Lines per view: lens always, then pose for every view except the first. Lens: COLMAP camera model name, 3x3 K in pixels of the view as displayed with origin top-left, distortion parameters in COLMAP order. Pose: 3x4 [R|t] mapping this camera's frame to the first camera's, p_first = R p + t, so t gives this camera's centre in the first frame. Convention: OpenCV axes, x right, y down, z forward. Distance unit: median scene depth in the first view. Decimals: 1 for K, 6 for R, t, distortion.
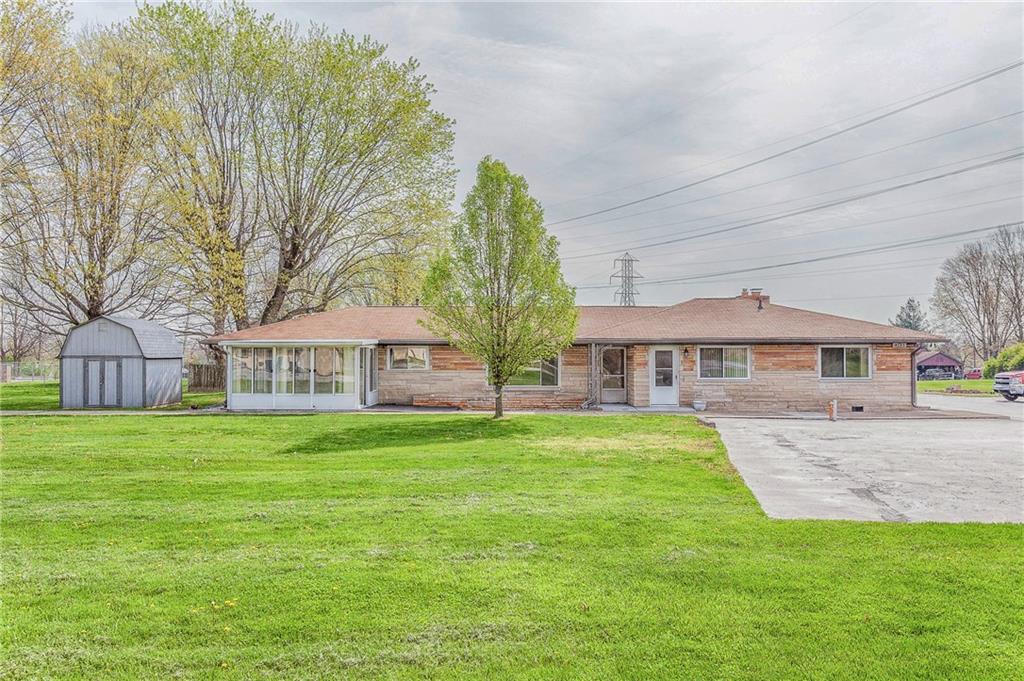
lens RADIAL K [[856.3, 0, 506.1], [0, 856.3, 341.8], [0, 0, 1]] dist [0.003693, -0.003187]
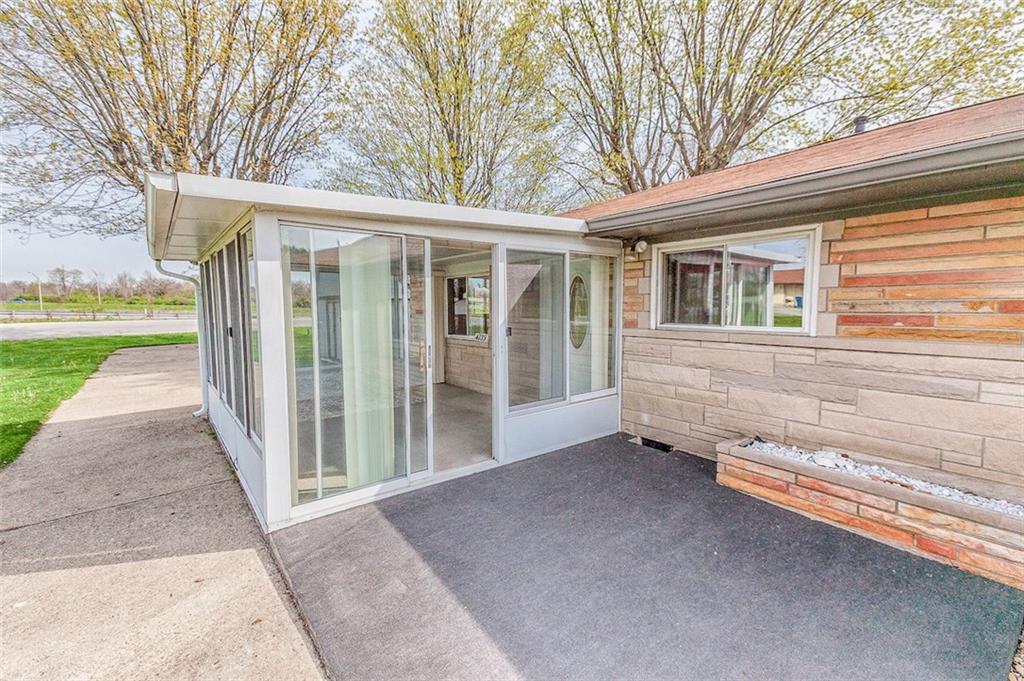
lens RADIAL K [[451.9, 0, 509.8], [0, 451.9, 344.4], [0, 0, 1]] dist [0.050618, -0.003702]
pose [[0.625172, 0.072773, -0.777087, -0.050367], [0.015858, 0.994254, 0.105869, 0.022783], [0.780326, -0.078510, 0.620426, 0.919672]]
